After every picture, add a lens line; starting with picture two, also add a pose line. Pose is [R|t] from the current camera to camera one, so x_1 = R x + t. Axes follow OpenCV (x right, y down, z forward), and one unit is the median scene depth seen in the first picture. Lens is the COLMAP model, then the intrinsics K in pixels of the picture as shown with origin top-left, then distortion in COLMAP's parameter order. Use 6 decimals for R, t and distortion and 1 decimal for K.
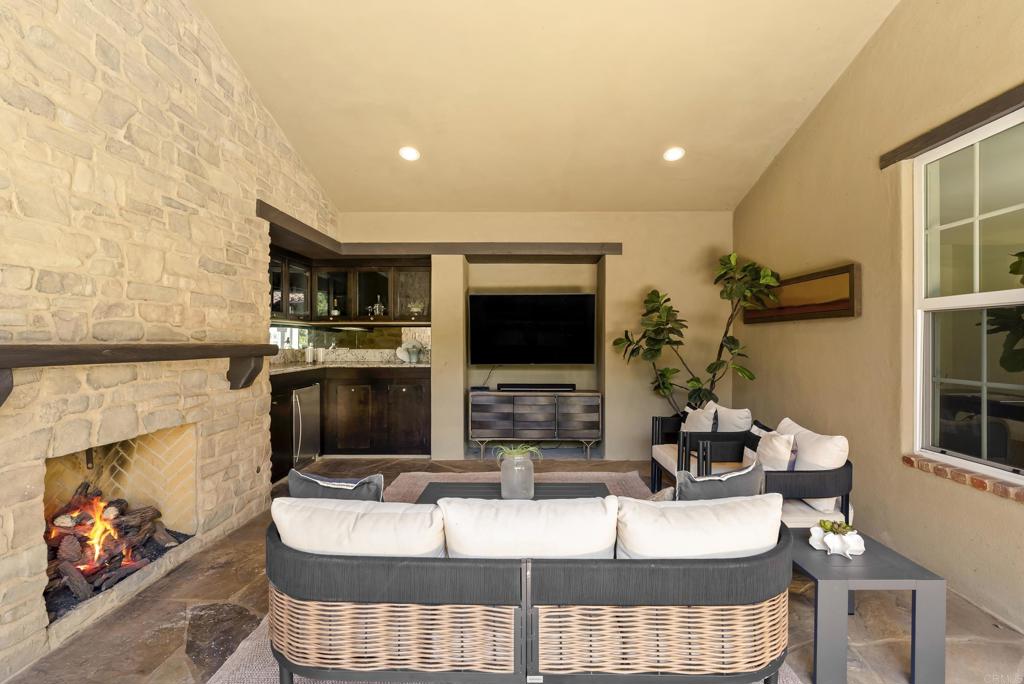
lens RADIAL K [[467.4, 0, 516.0], [0, 467.4, 339.9], [0, 0, 1]] dist [-0.009691, 0.002526]
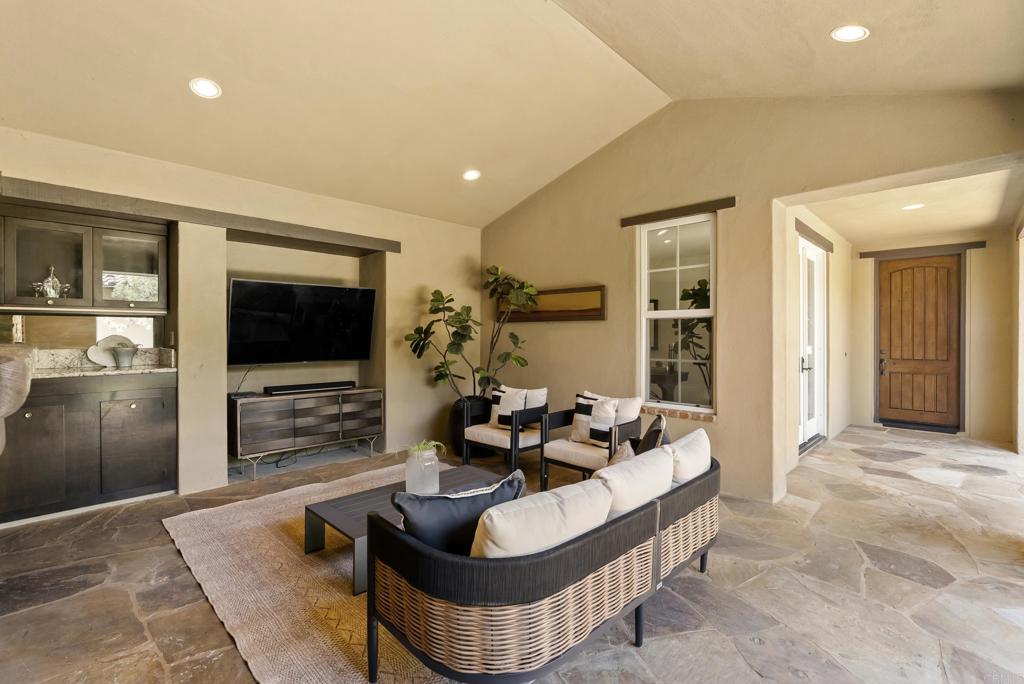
lens RADIAL K [[467.4, 0, 508.0], [0, 467.4, 336.3], [0, 0, 1]] dist [-0.009691, 0.002526]
pose [[0.694925, -0.001498, 0.719081, -0.536872], [-0.002033, 0.999990, 0.004048, -0.003965], [-0.719079, -0.004275, 0.694915, 0.159051]]
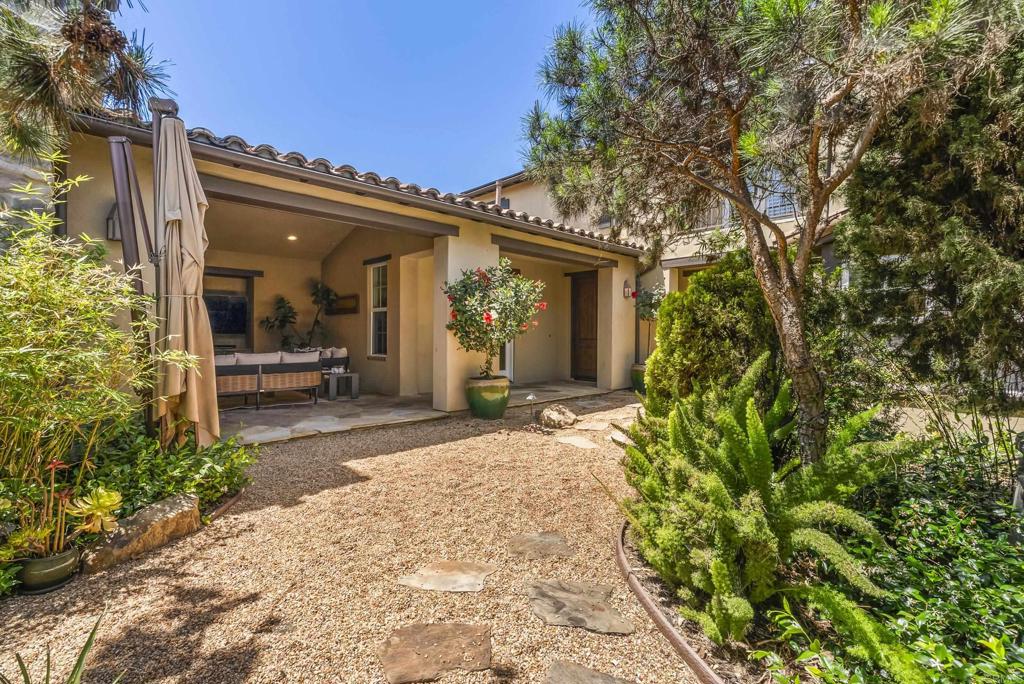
lens RADIAL K [[467.4, 0, 516.8], [0, 467.4, 341.2], [0, 0, 1]] dist [-0.009691, 0.002526]
pose [[0.704738, -0.005260, 0.709448, -0.614449], [-0.004724, 0.999916, 0.012105, 0.081611], [-0.709452, -0.011882, 0.704653, -1.682503]]
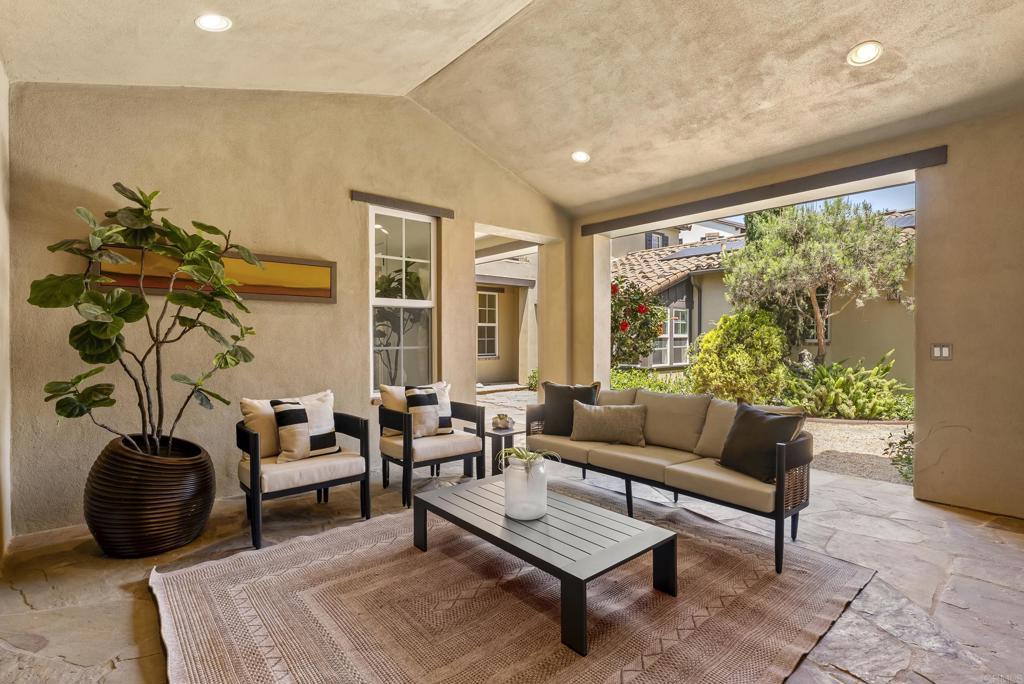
lens RADIAL K [[467.4, 0, 523.0], [0, 467.4, 343.7], [0, 0, 1]] dist [-0.009691, 0.002526]
pose [[-0.679691, -0.024820, 0.733078, -0.521124], [-0.008029, 0.999619, 0.026401, 0.019675], [-0.733454, 0.012059, -0.679632, 1.384043]]
